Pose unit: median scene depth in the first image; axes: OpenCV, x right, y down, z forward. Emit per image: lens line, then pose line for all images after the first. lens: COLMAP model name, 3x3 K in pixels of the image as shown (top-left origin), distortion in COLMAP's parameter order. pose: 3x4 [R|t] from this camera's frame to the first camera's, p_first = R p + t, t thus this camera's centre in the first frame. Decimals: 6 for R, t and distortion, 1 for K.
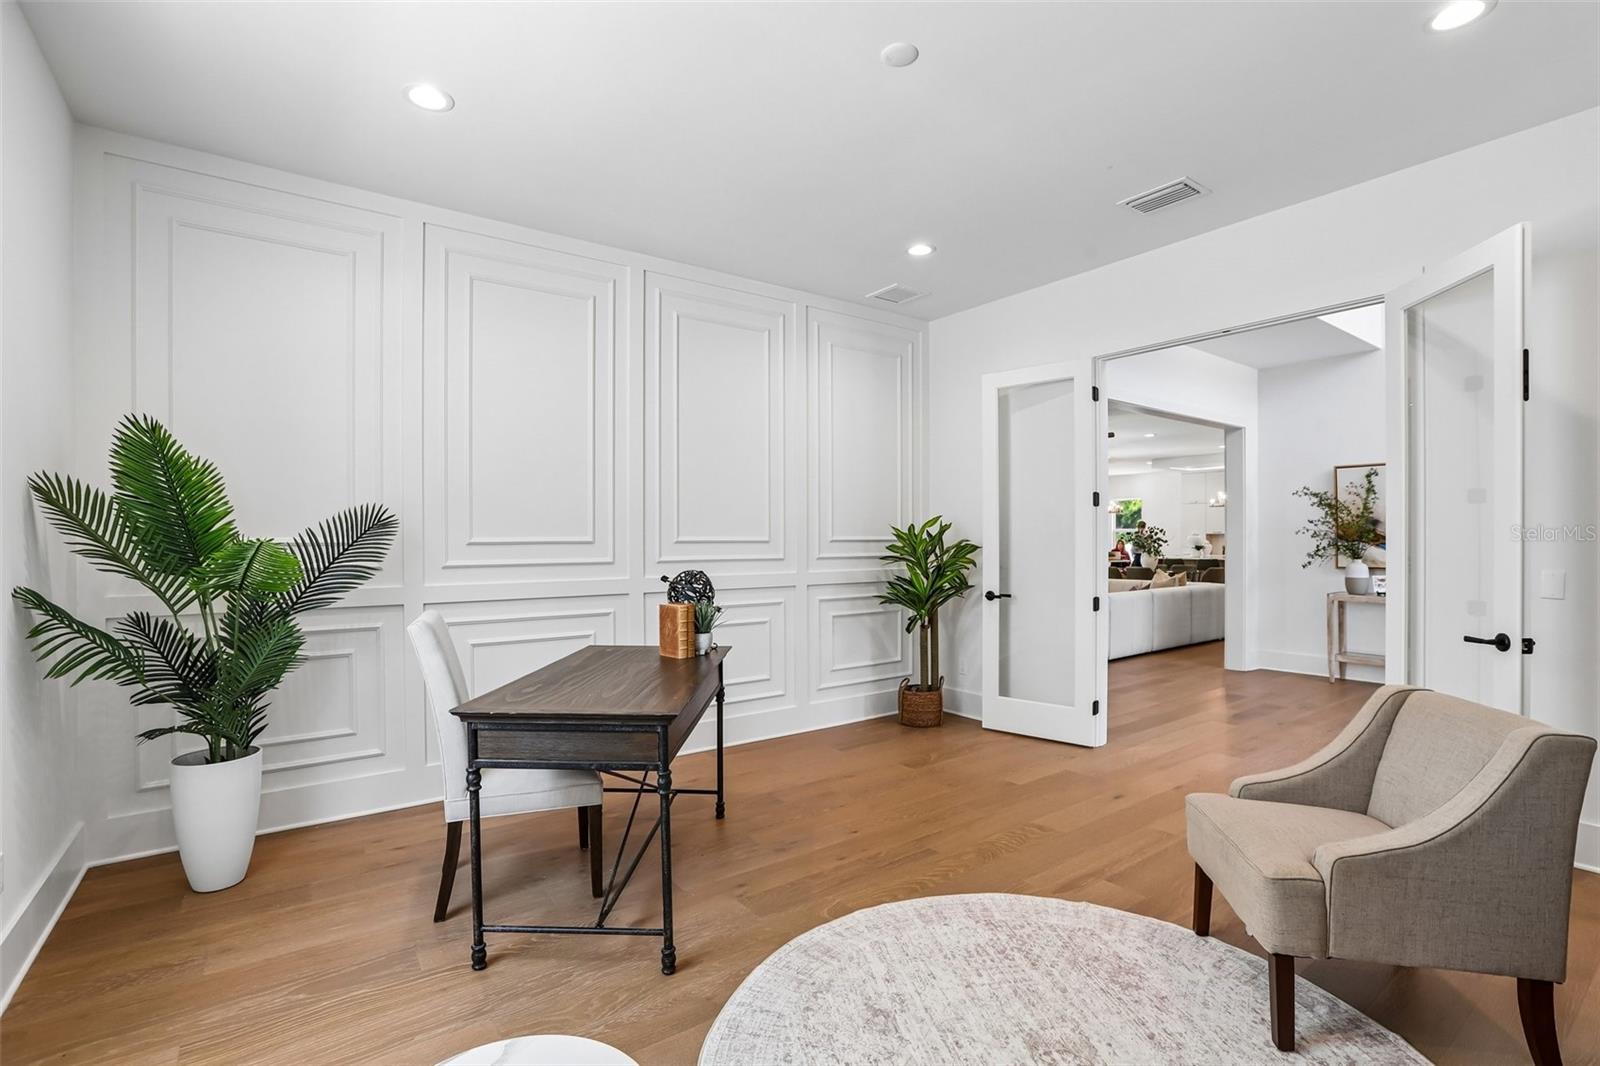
lens RADIAL K [[732.9, 0, 794.4], [0, 732.9, 537.9], [0, 0, 1]] dist [-0.041454, 0.015004]
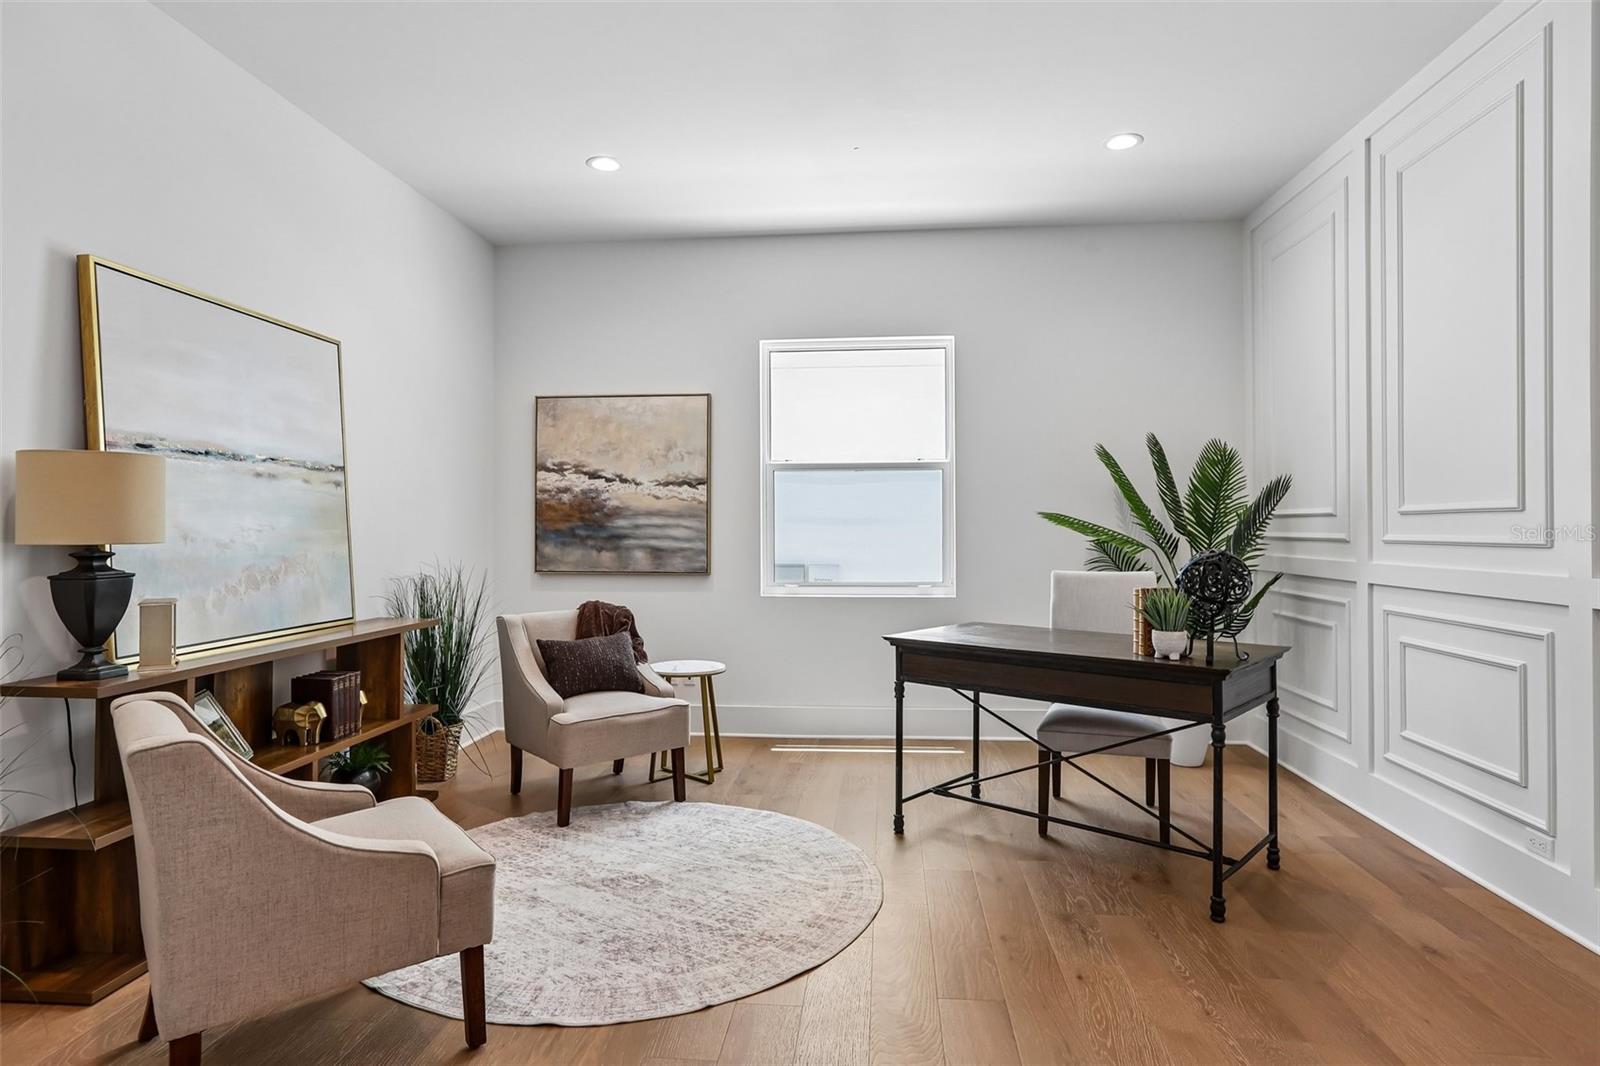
lens RADIAL K [[875.8, 0, 800.0], [0, 875.8, 533.0], [0, 0, 1]] dist [-0.005115, -0.000893]
pose [[-0.657039, 0.010676, -0.753781, 1.170111], [0.011073, 0.999929, 0.004510, 0.031344], [0.753775, -0.005384, -0.657111, 1.931711]]
